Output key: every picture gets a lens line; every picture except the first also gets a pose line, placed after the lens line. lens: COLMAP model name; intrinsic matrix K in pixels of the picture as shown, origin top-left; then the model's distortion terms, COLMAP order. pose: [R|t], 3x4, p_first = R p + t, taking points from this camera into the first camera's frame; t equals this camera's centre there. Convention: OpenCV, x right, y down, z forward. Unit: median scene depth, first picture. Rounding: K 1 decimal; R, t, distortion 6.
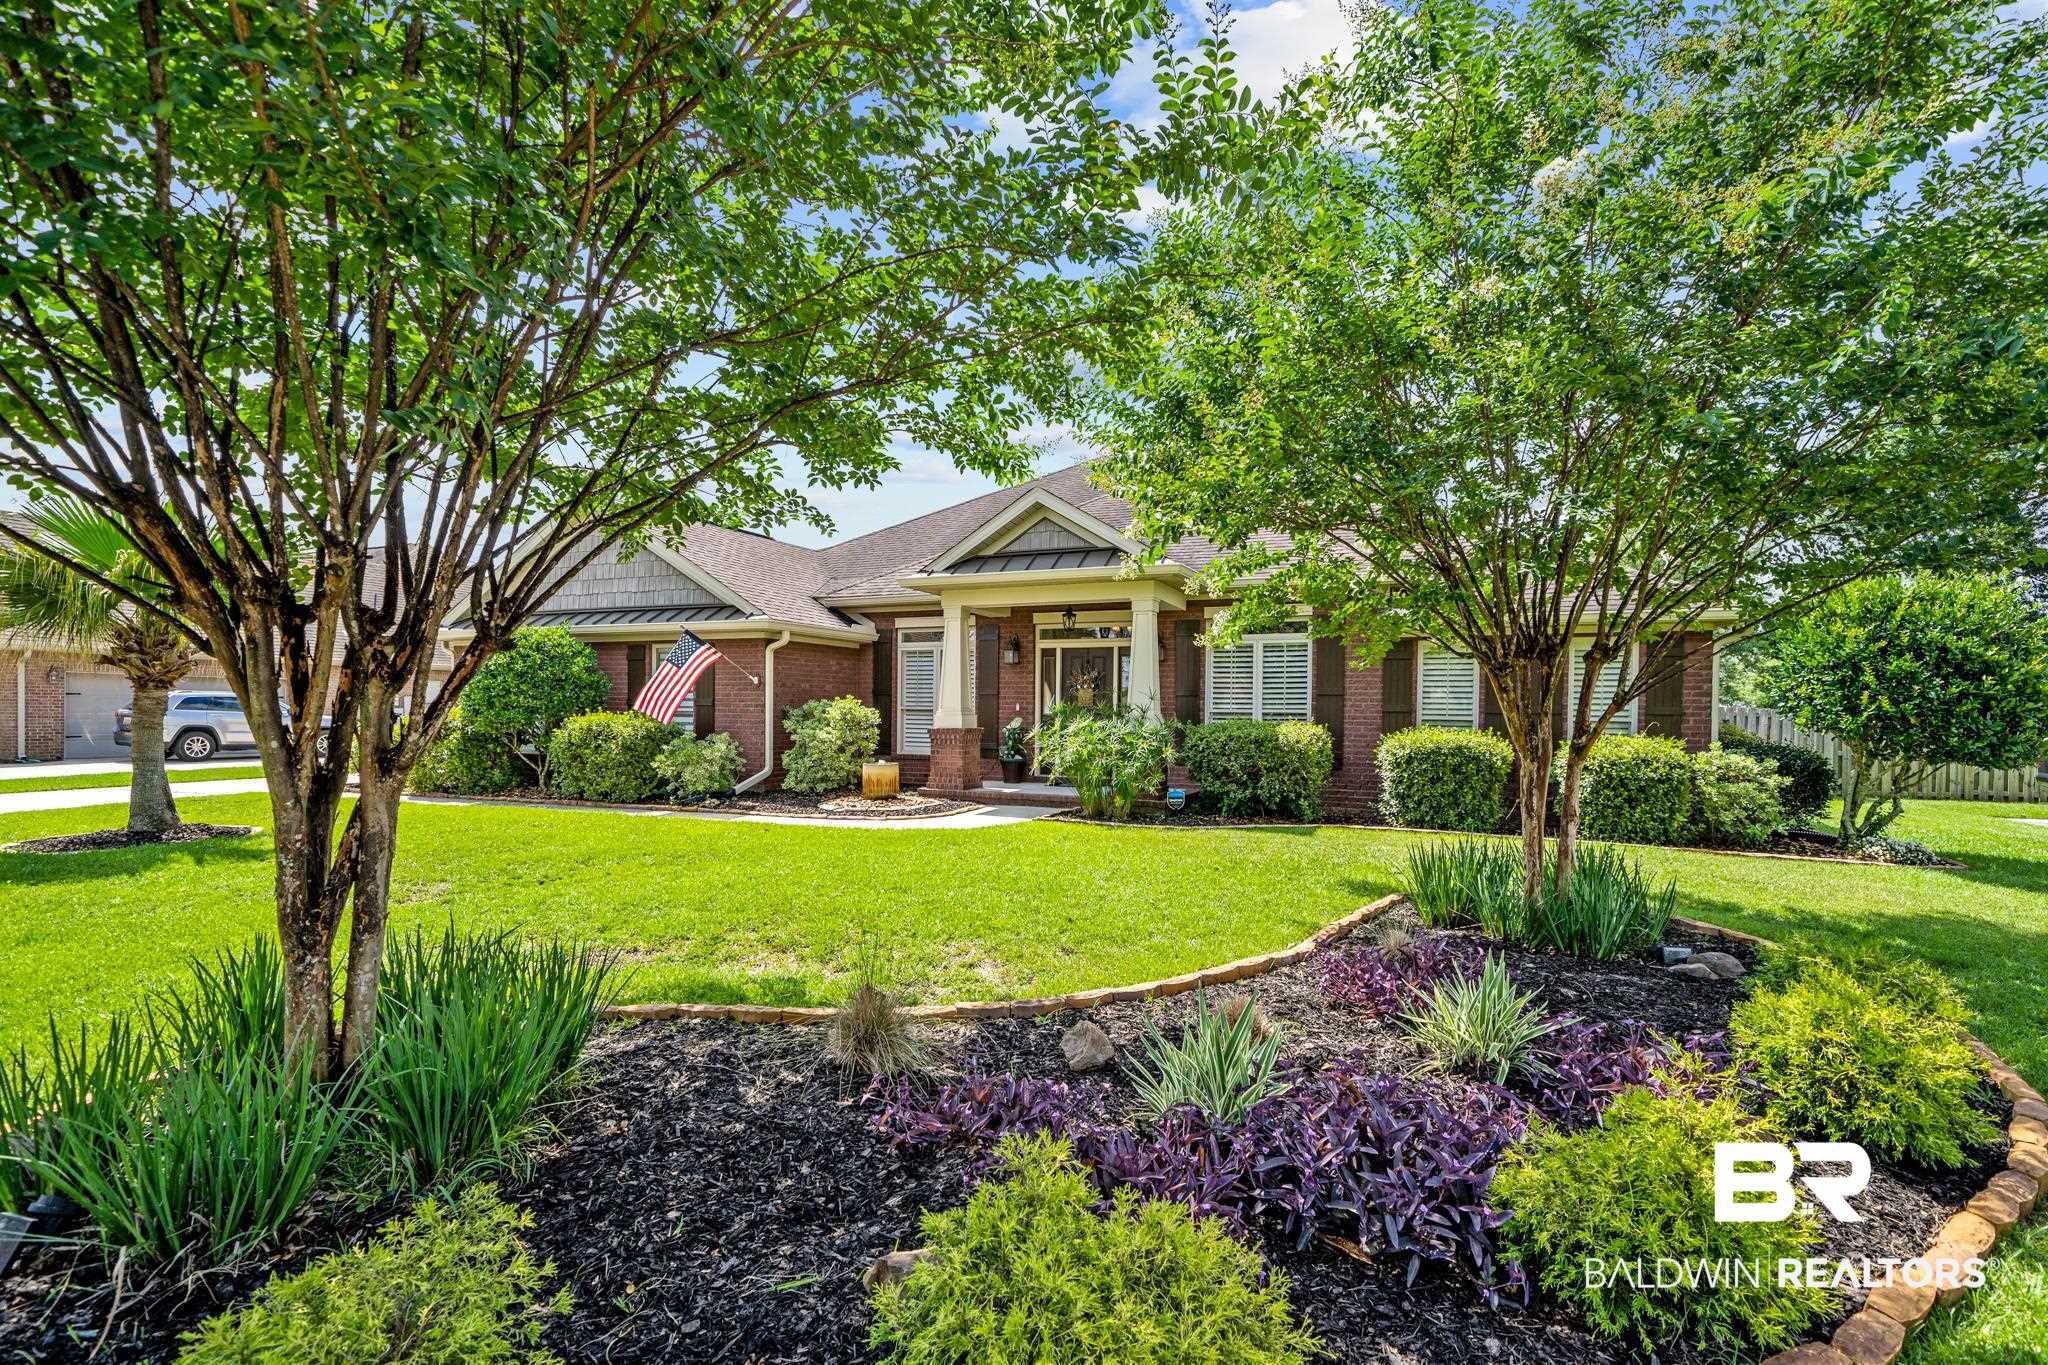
lens RADIAL K [[909.9, 0, 1039.8], [0, 909.9, 700.3], [0, 0, 1]] dist [0.009967, 0.000176]
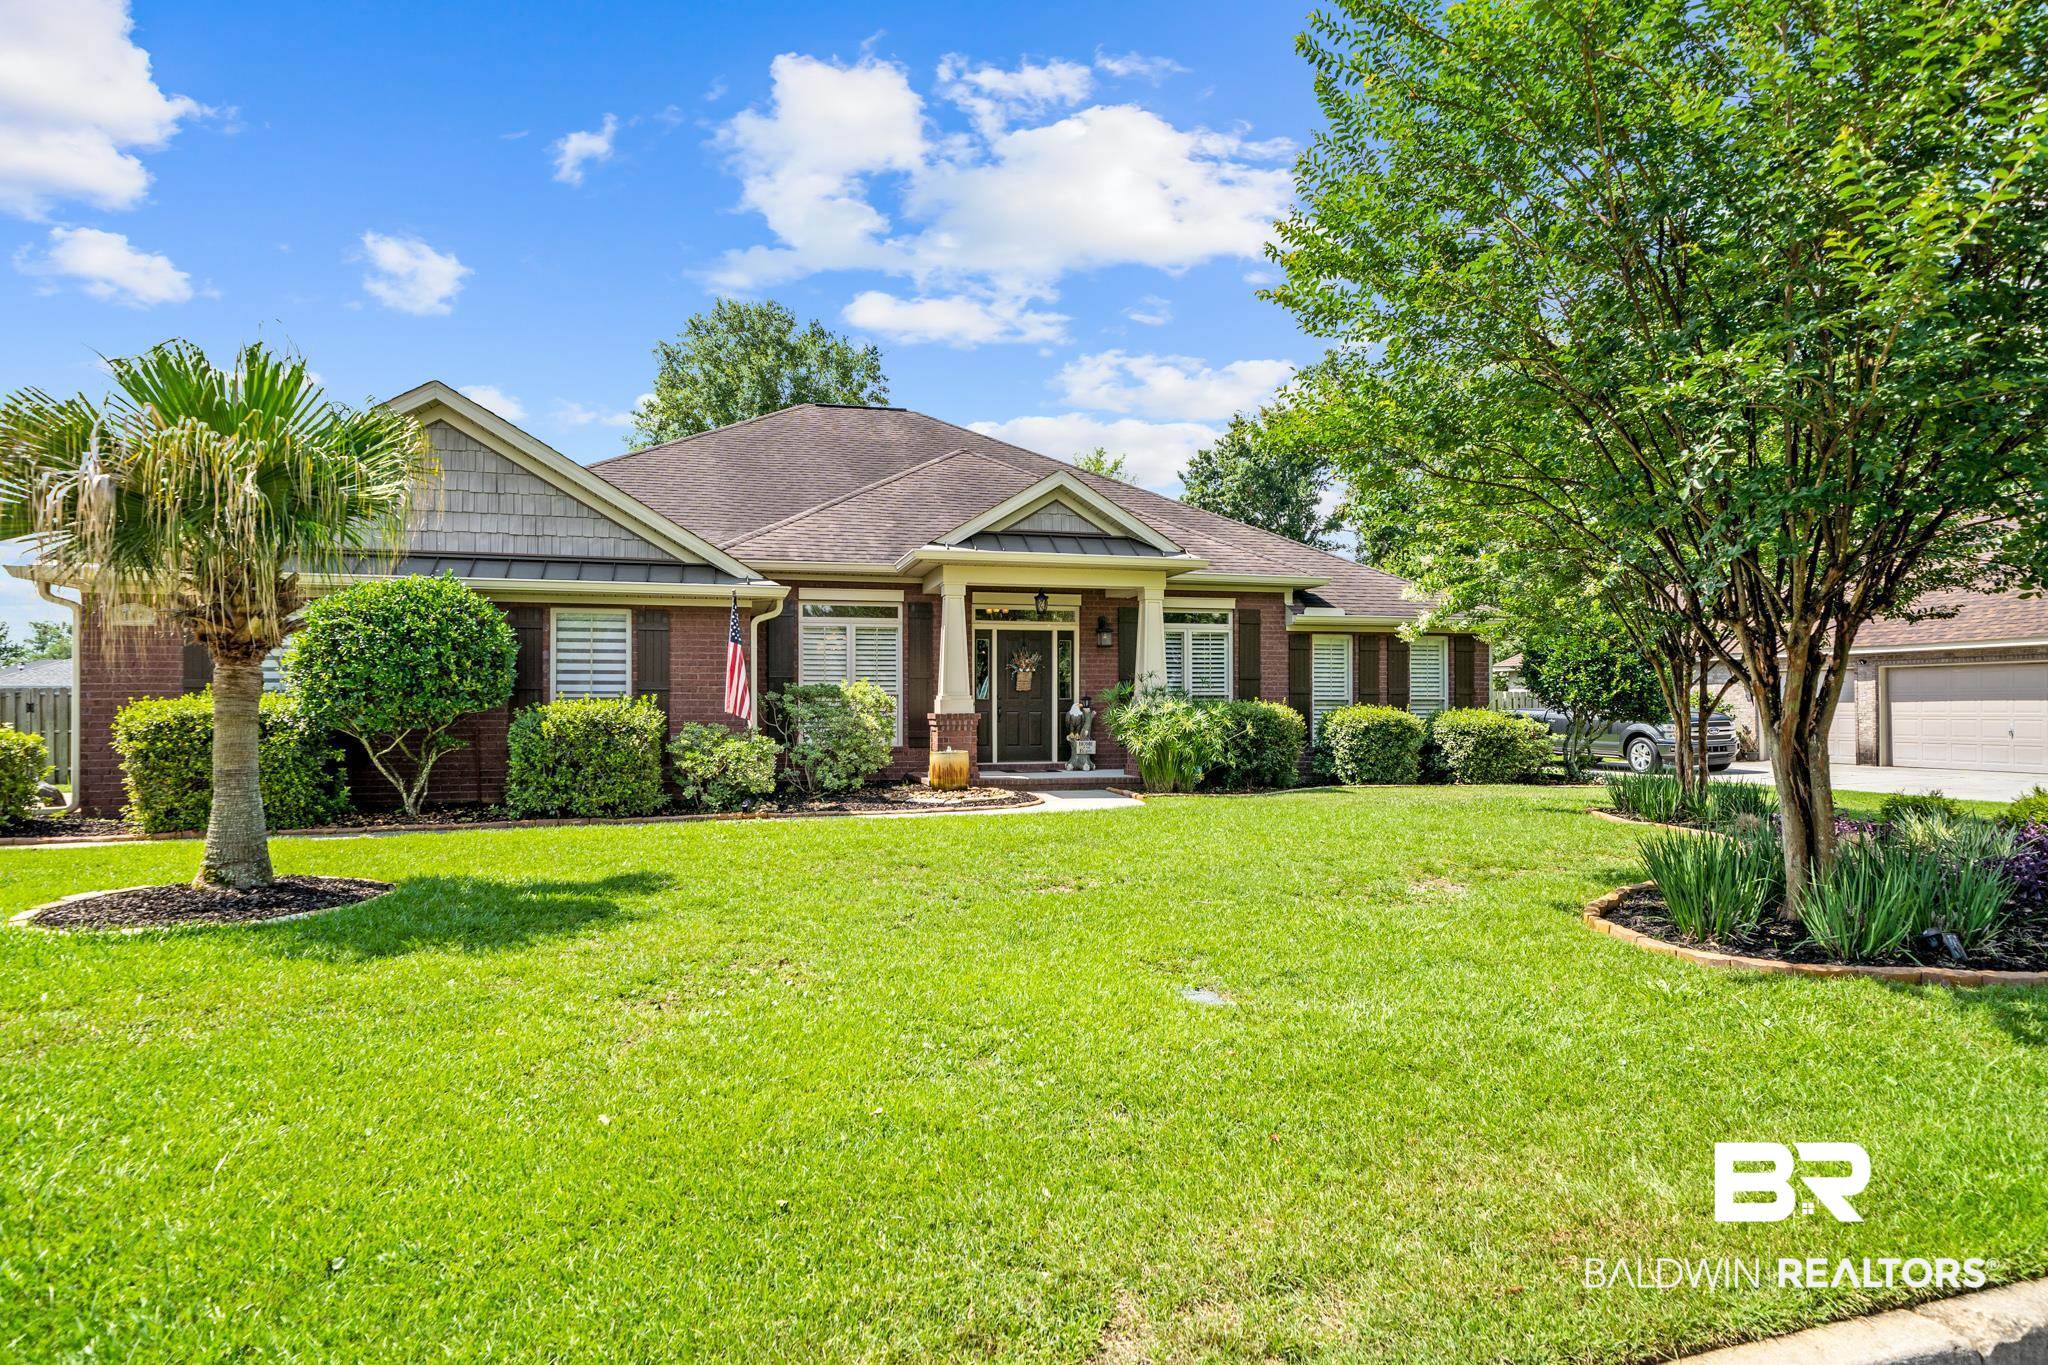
lens RADIAL K [[1170.1, 0, 1013.4], [0, 1170.1, 688.1], [0, 0, 1]] dist [0.021527, -0.000548]
pose [[0.790287, -0.001204, 0.612736, -0.795063], [0.001505, 0.999999, 0.000024, 0.004696], [-0.612736, 0.000903, 0.790288, 0.017656]]
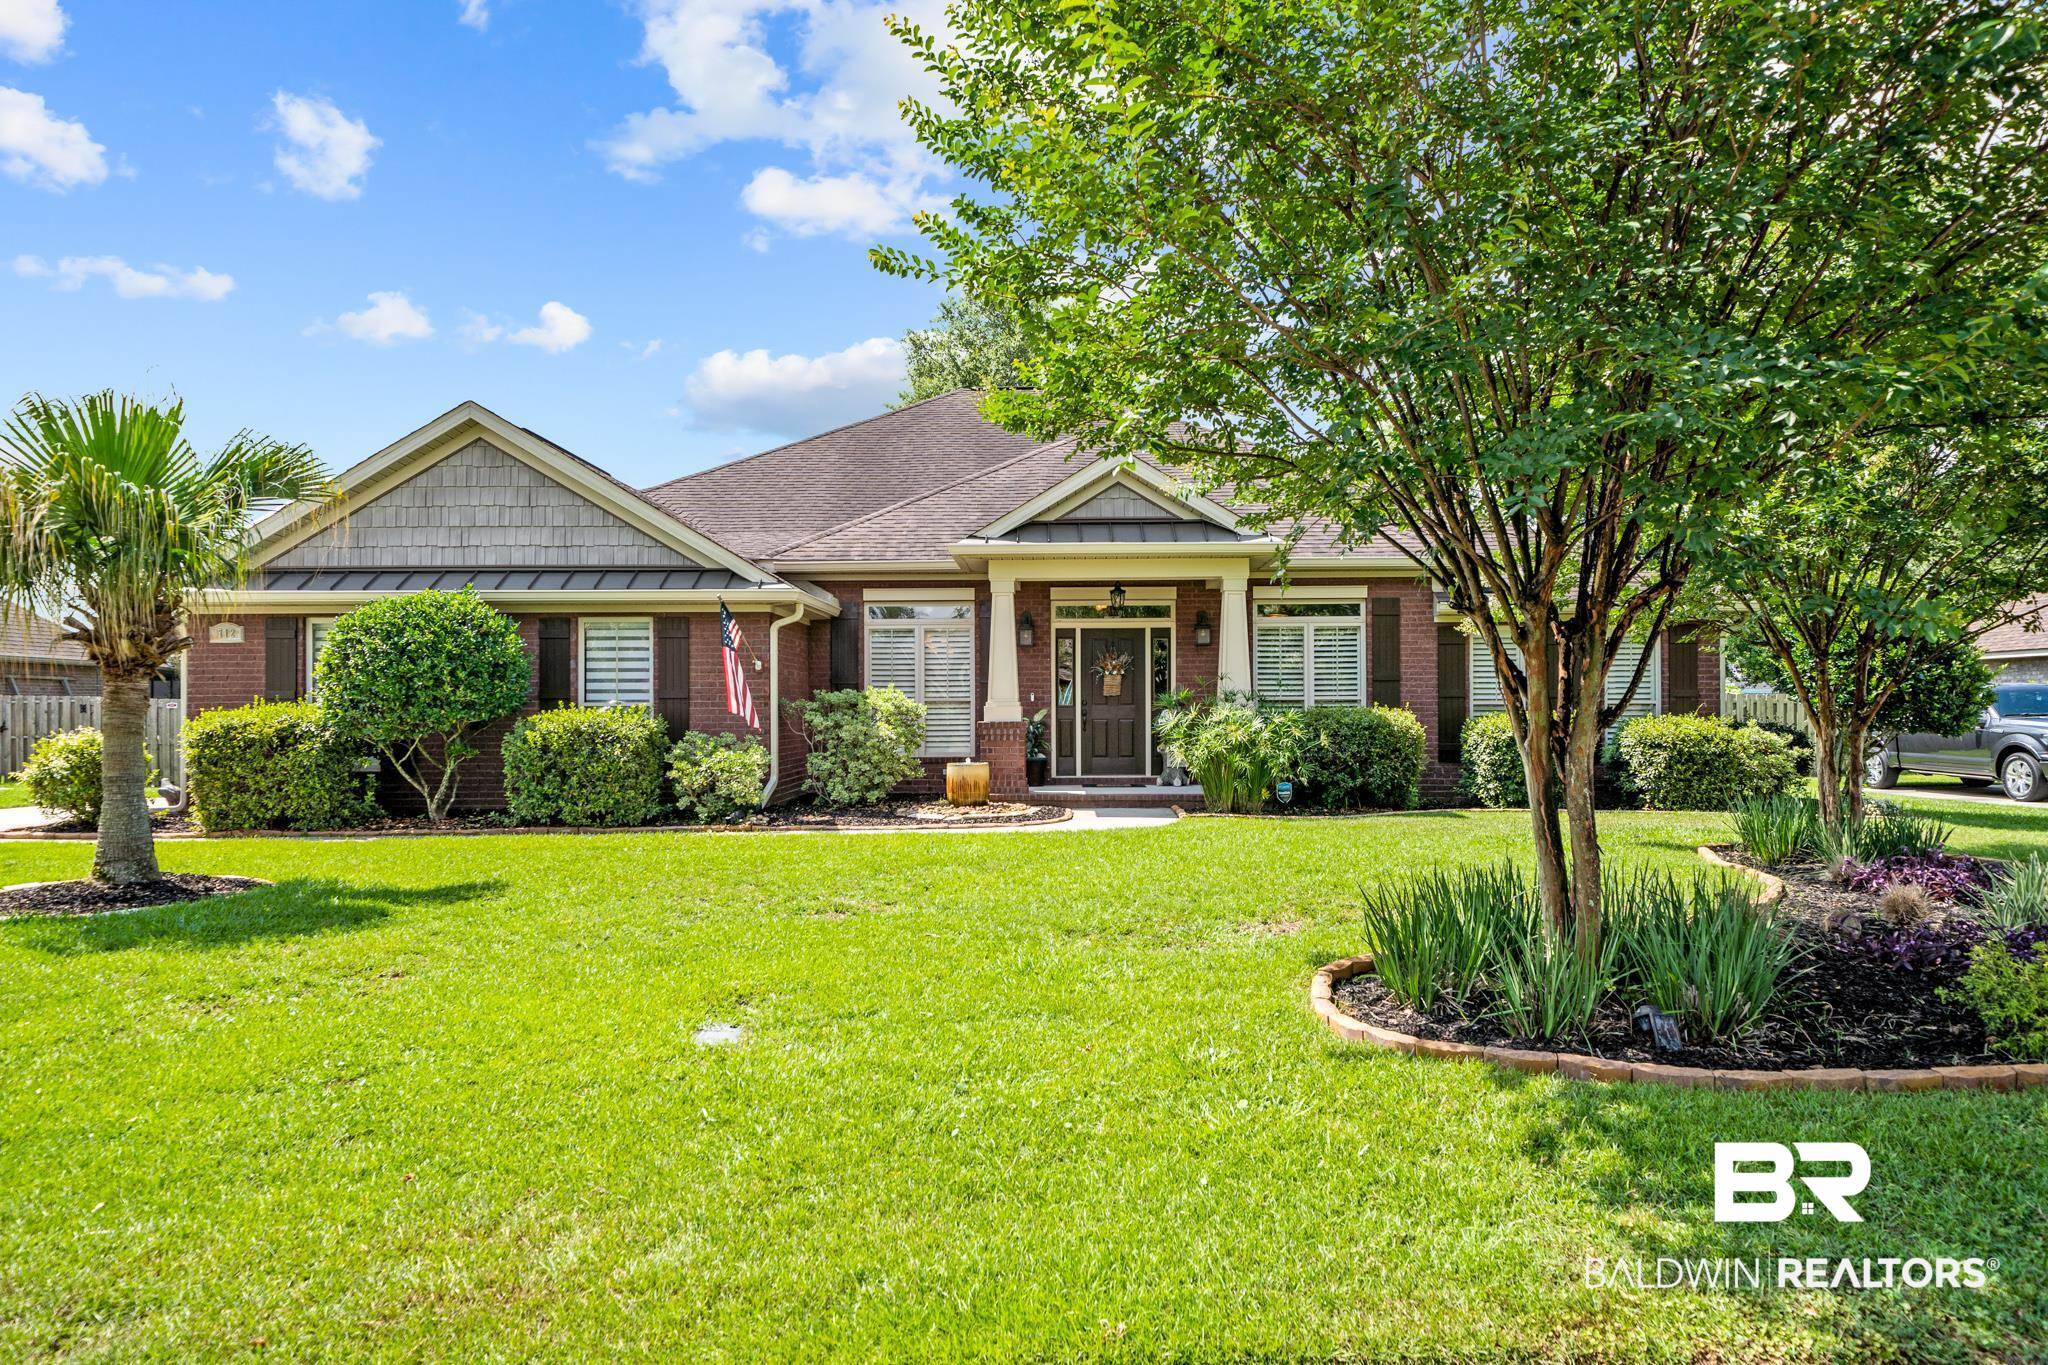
lens RADIAL K [[1299.2, 0, 1023.0], [0, 1299.2, 687.1], [0, 0, 1]] dist [0.027574, -0.011254]
pose [[0.930730, -0.006635, 0.365646, -0.532256], [0.008369, 0.999960, -0.003156, 0.002082], [-0.365611, 0.005997, 0.930748, -0.140726]]
